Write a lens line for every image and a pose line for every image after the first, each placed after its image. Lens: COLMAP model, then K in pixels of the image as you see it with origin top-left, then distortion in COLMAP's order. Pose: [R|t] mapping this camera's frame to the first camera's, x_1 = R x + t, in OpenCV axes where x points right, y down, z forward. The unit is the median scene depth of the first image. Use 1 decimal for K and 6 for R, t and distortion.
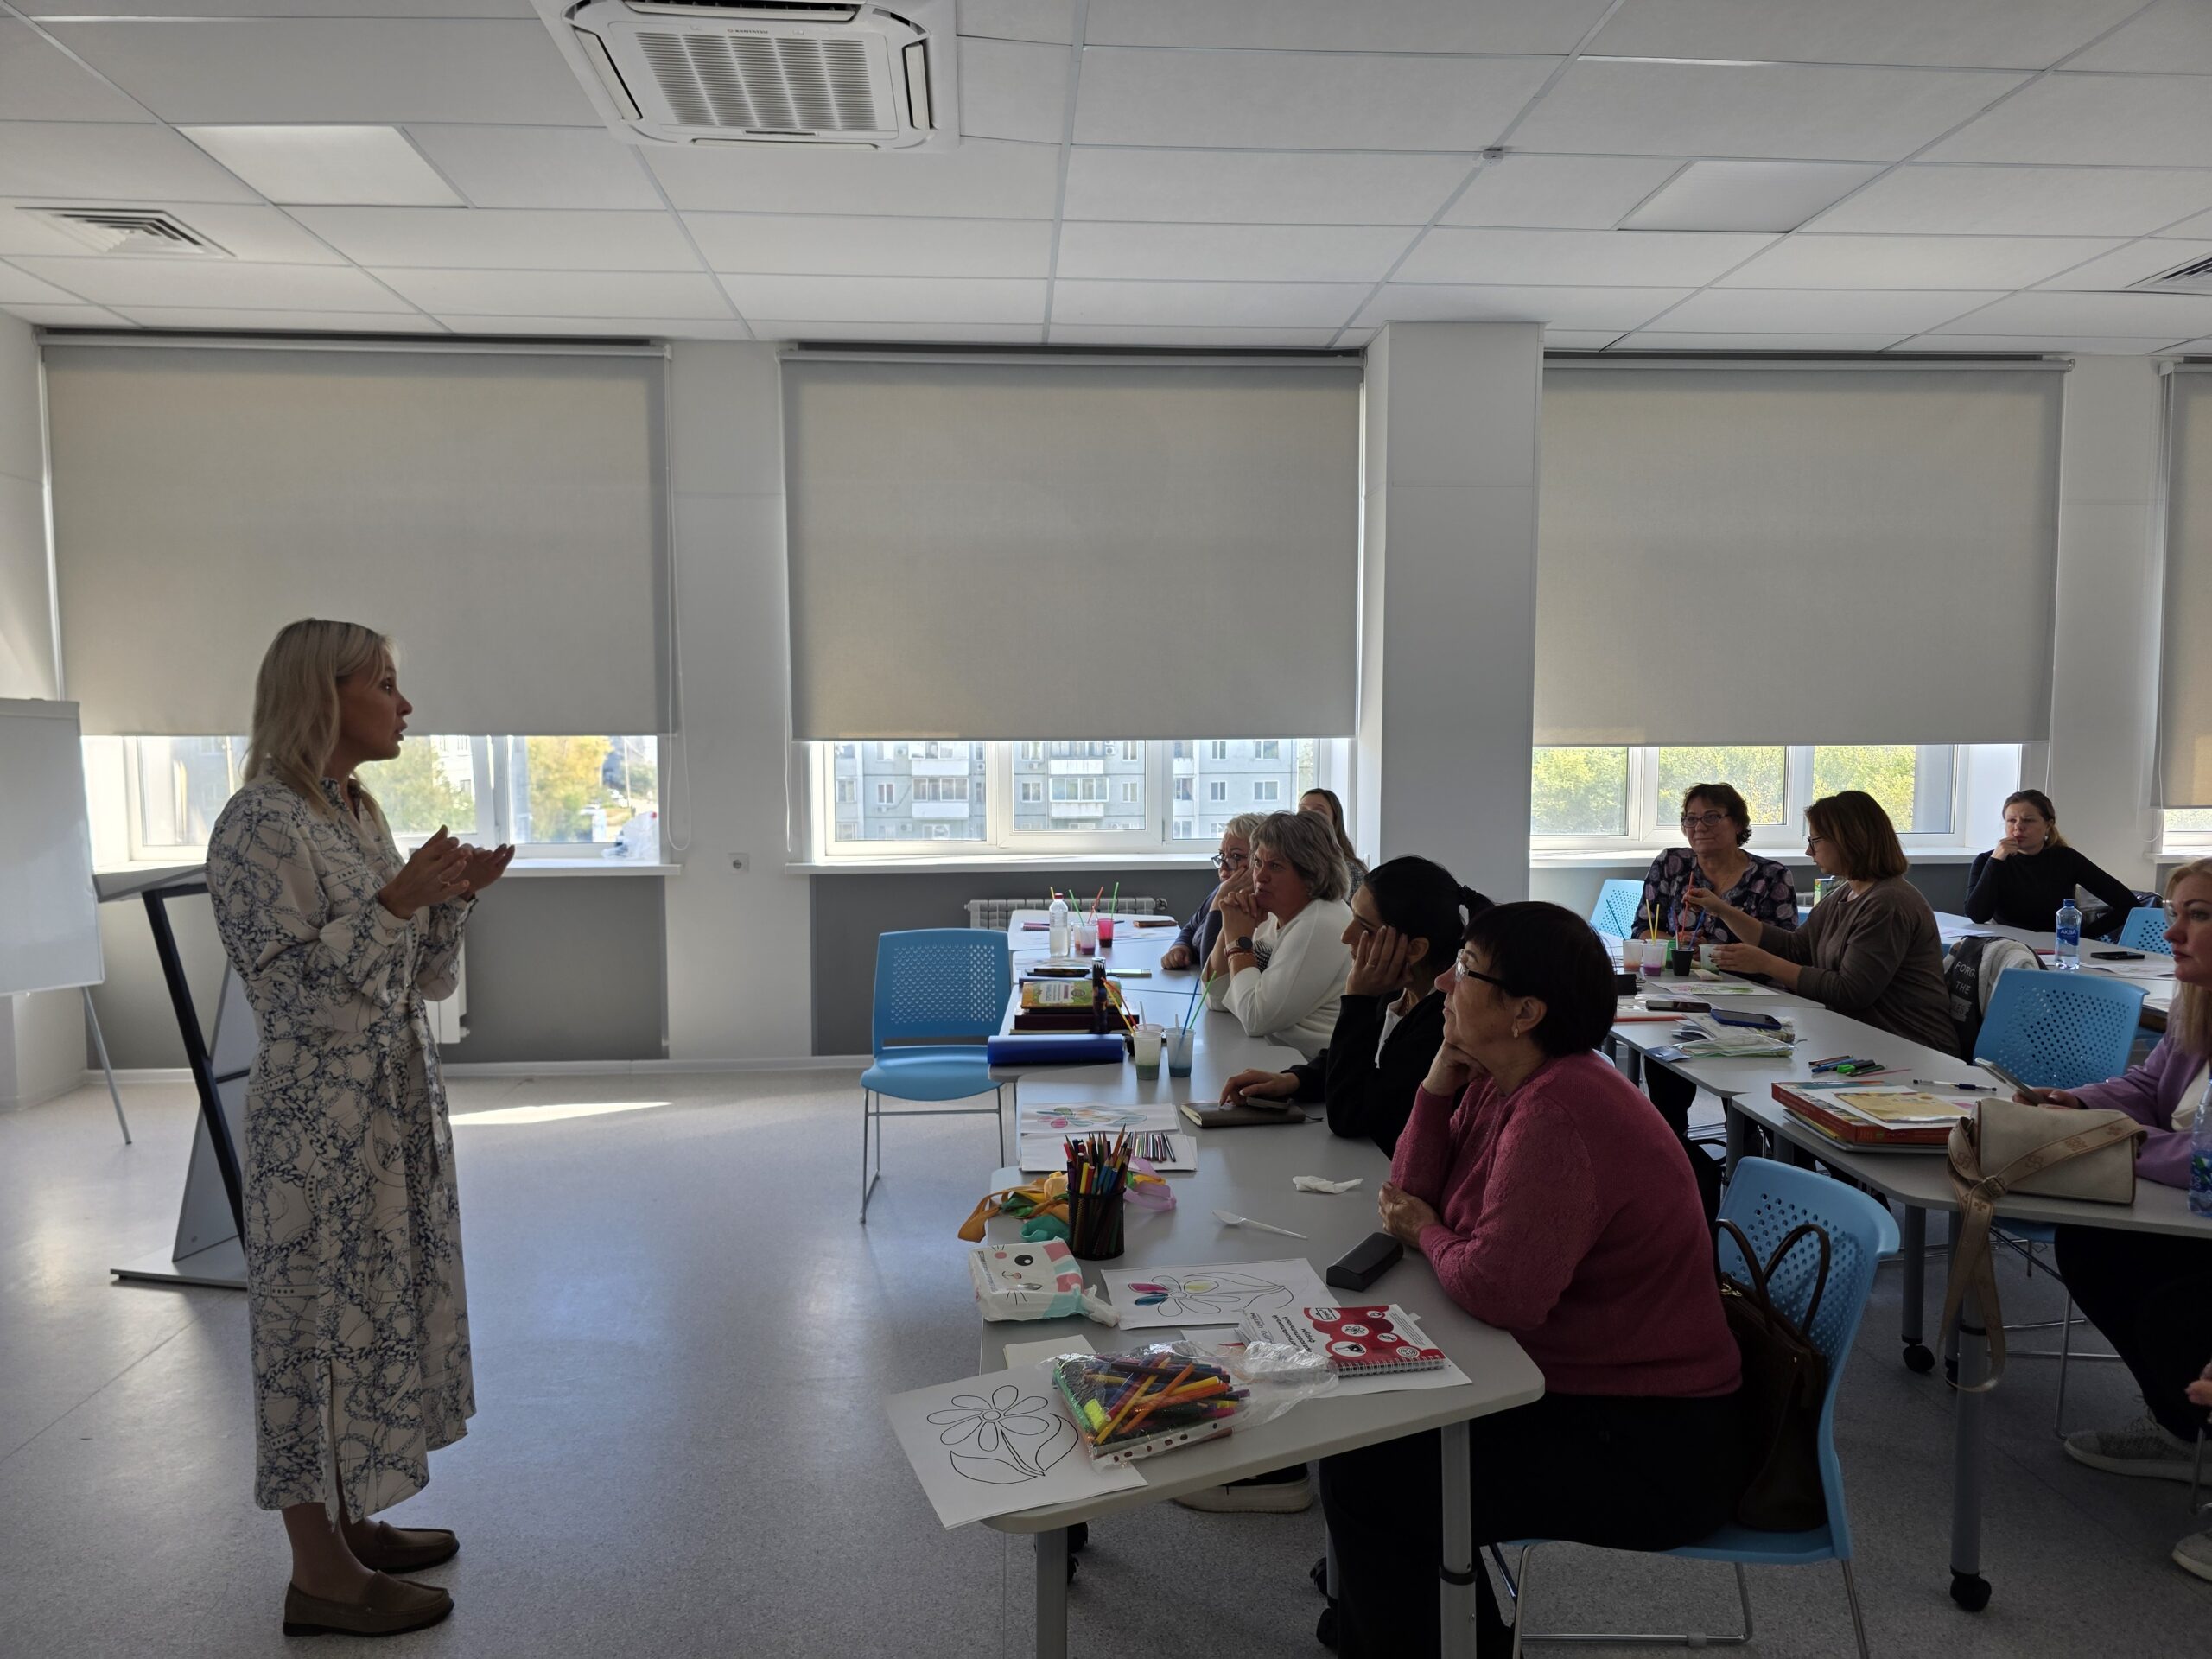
lens RADIAL K [[1484.7, 0, 1092.4], [0, 1484.7, 860.4], [0, 0, 1]] dist [0.047038, -0.040377]
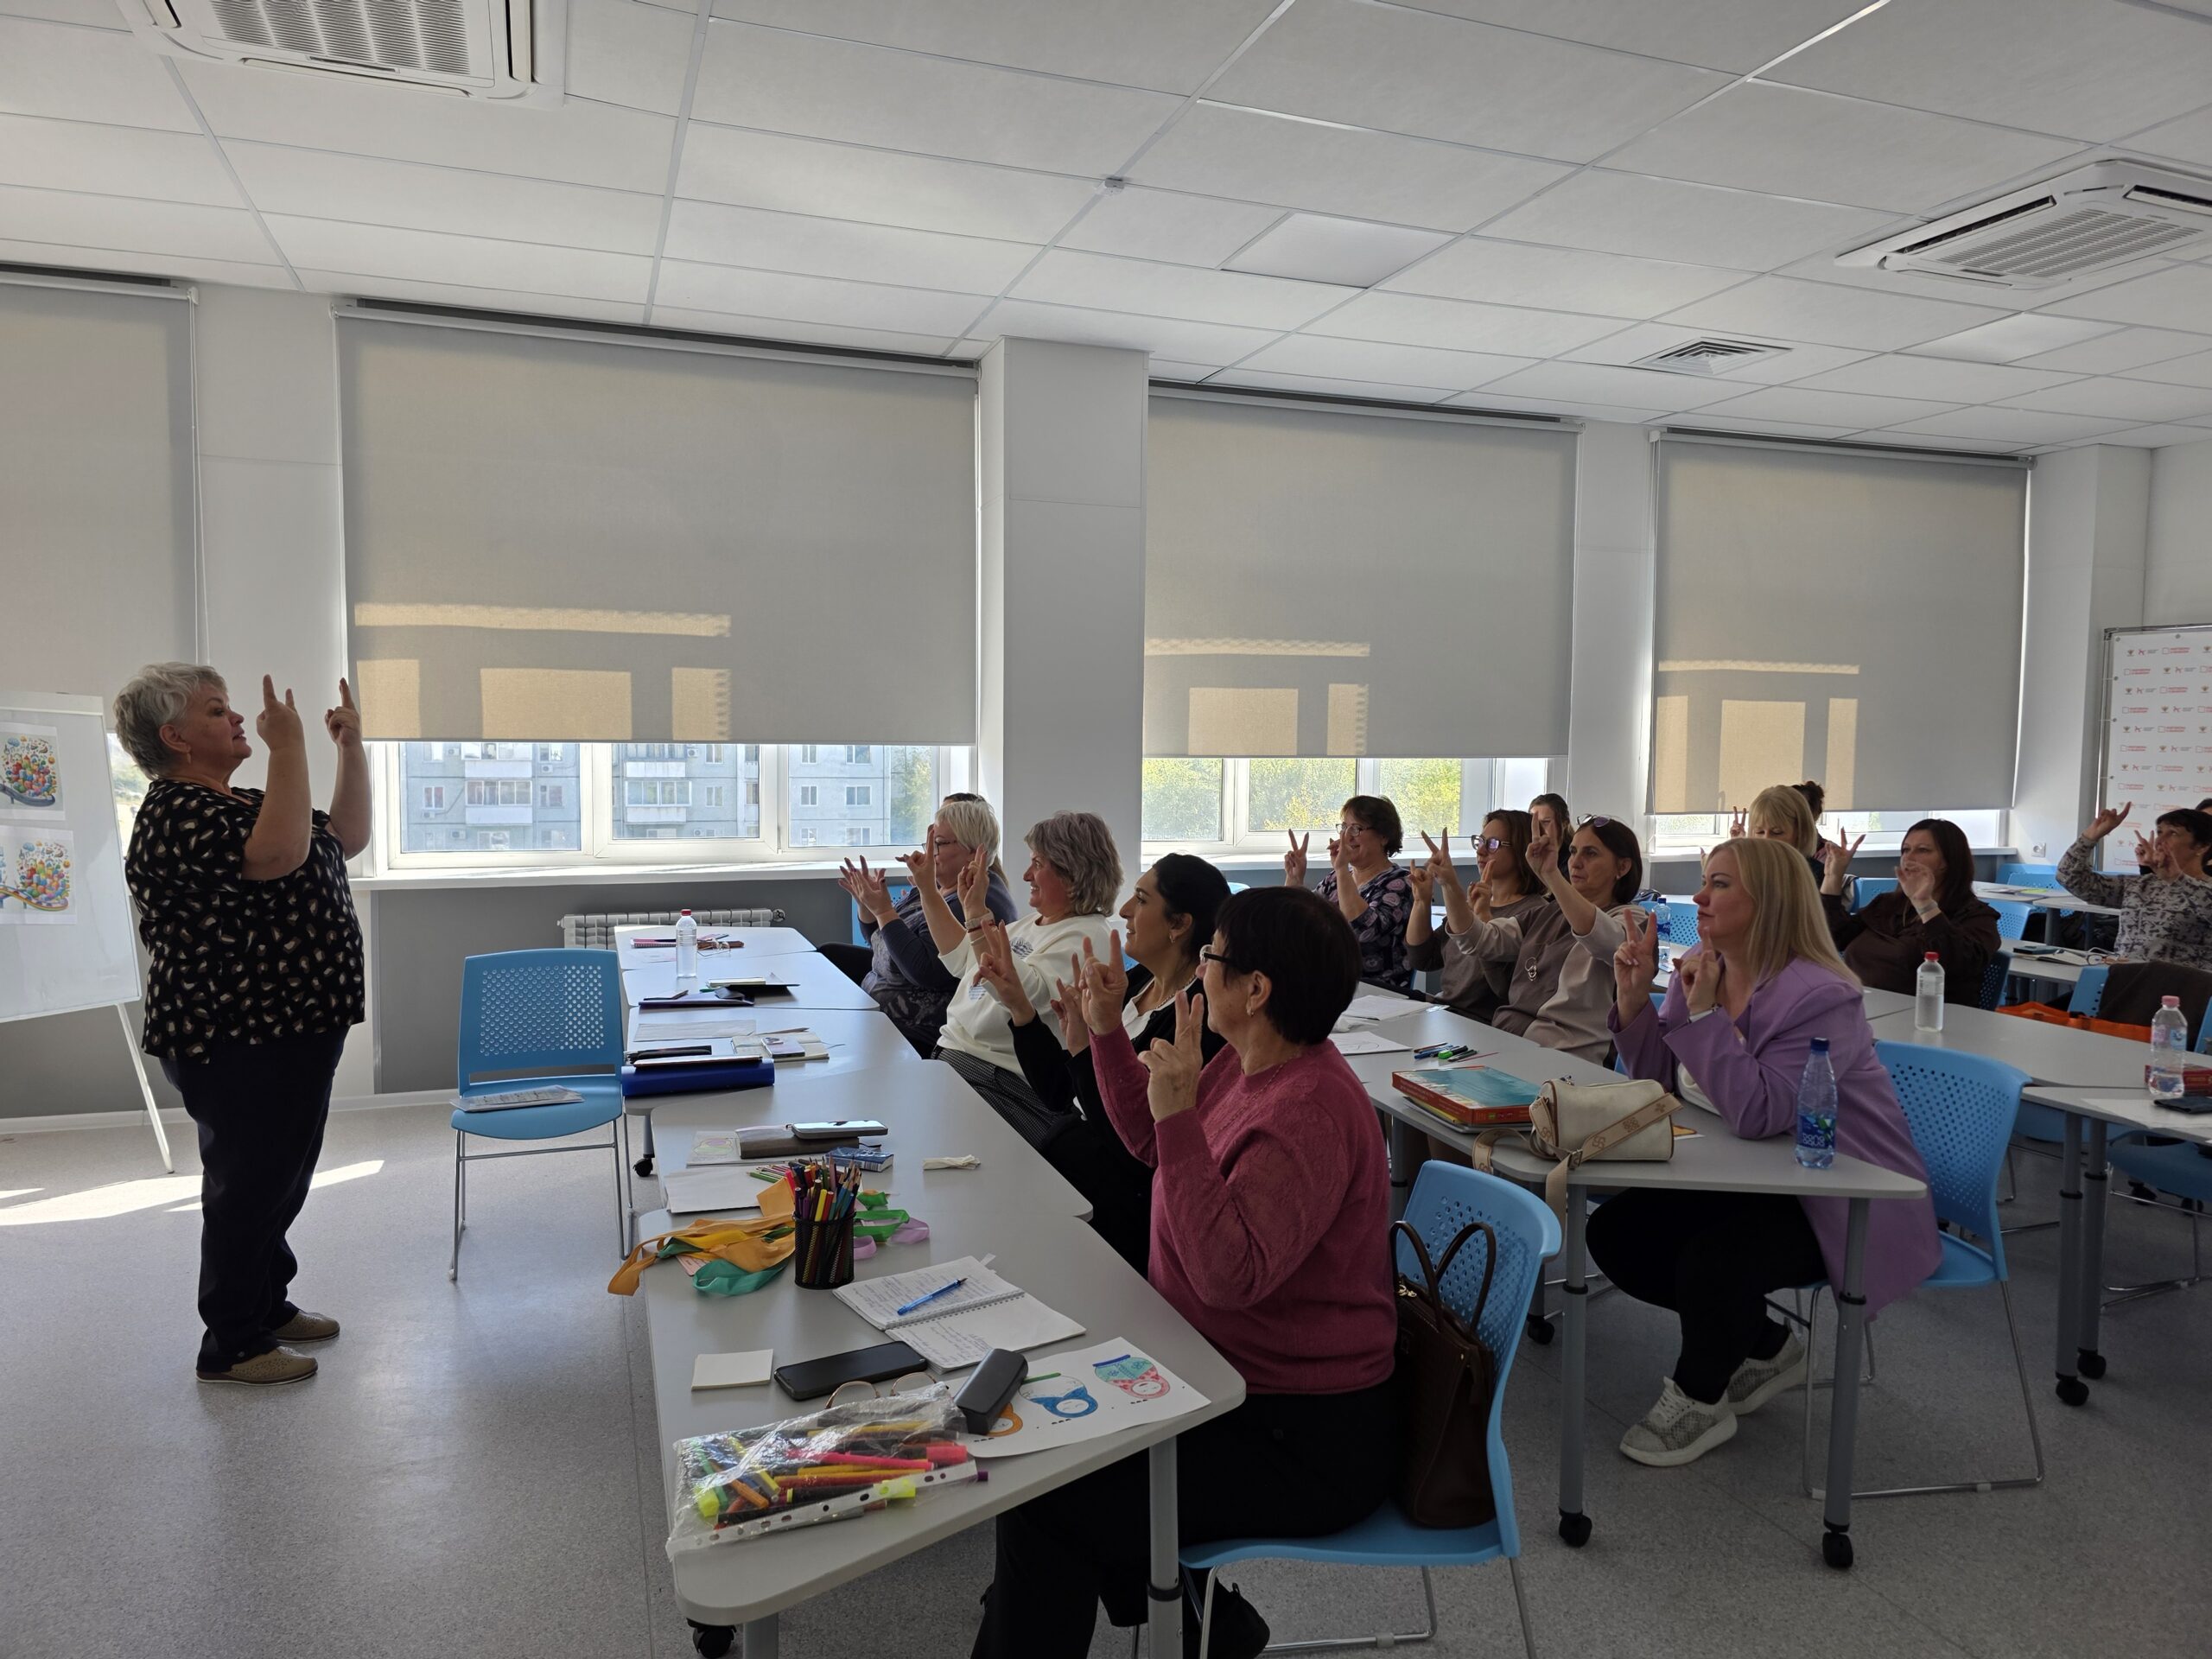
lens RADIAL K [[1484.7, 0, 1103.4], [0, 1484.7, 845.5], [0, 0, 1]] dist [0.047038, -0.040377]
pose [[0.961026, -0.007349, 0.276361, -0.027346], [0.011103, 0.999866, -0.012023, -0.003032], [-0.276235, 0.014623, 0.960979, 0.019268]]
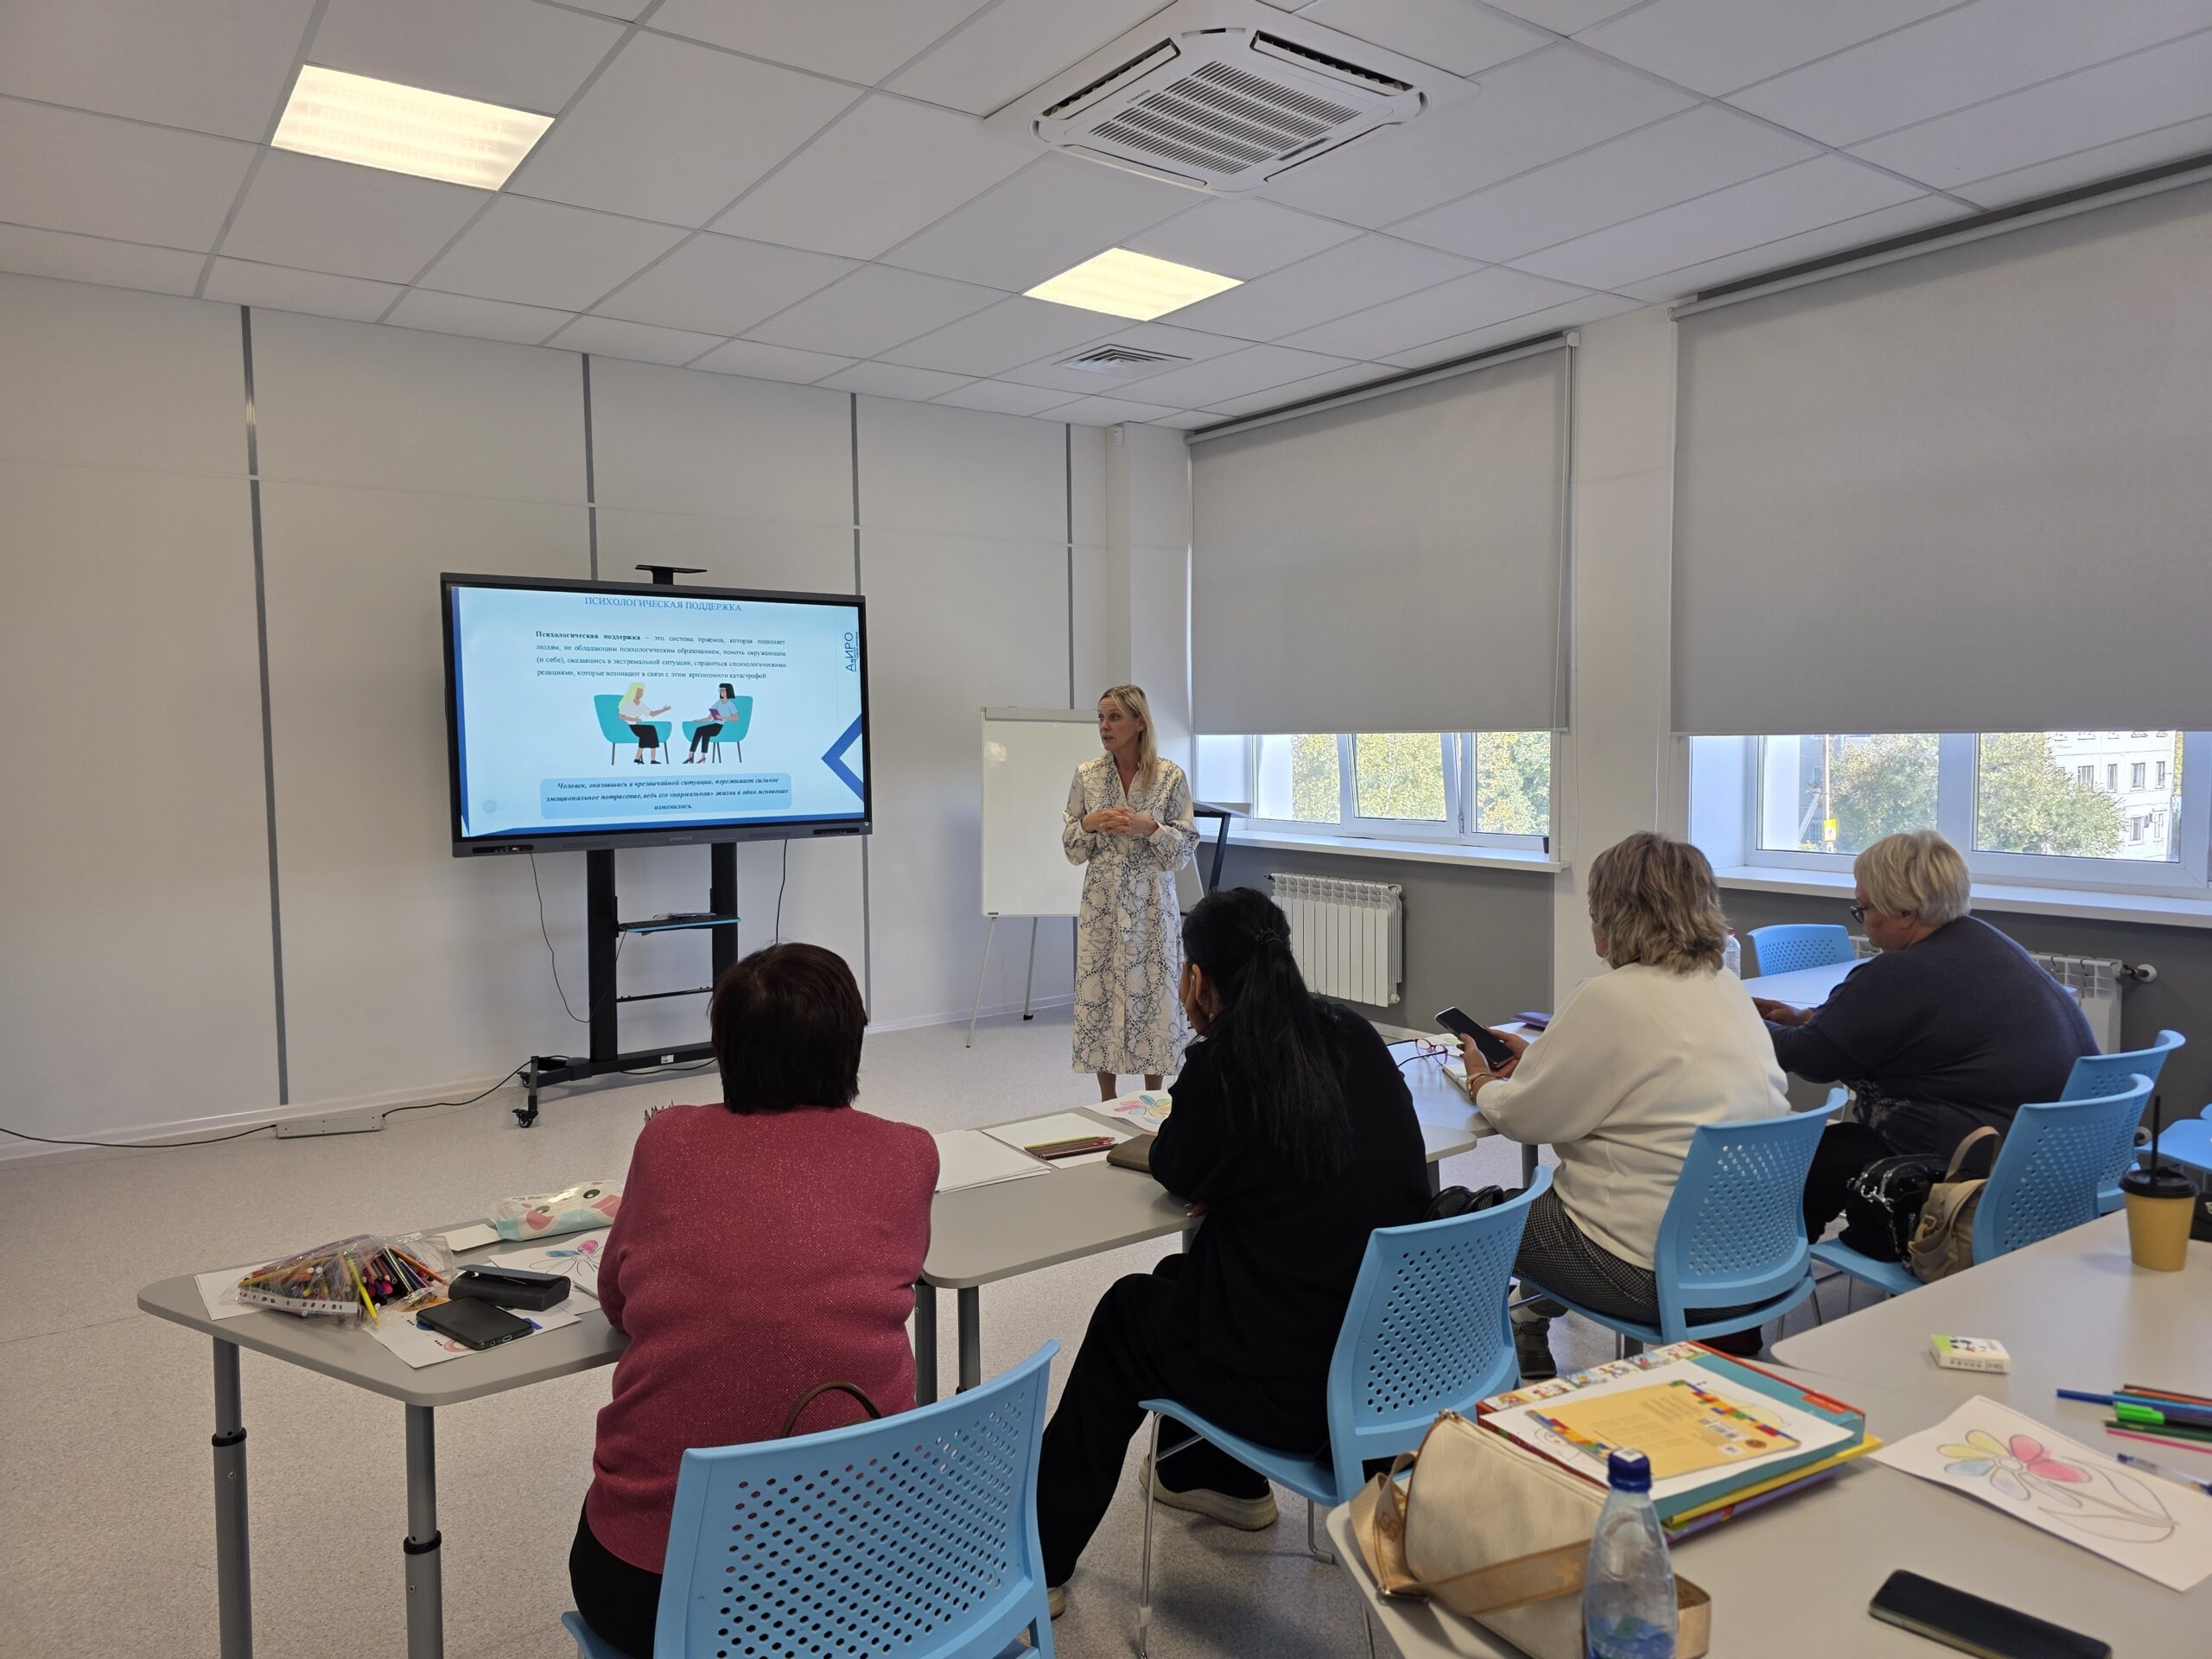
lens RADIAL K [[1484.7, 0, 1110.1], [0, 1484.7, 823.9], [0, 0, 1]] dist [0.047038, -0.040377]
pose [[0.530969, 0.052610, -0.845757, 0.580443], [-0.073645, 0.997159, 0.015794, -0.023867], [0.844185, 0.053900, 0.533335, 0.336555]]
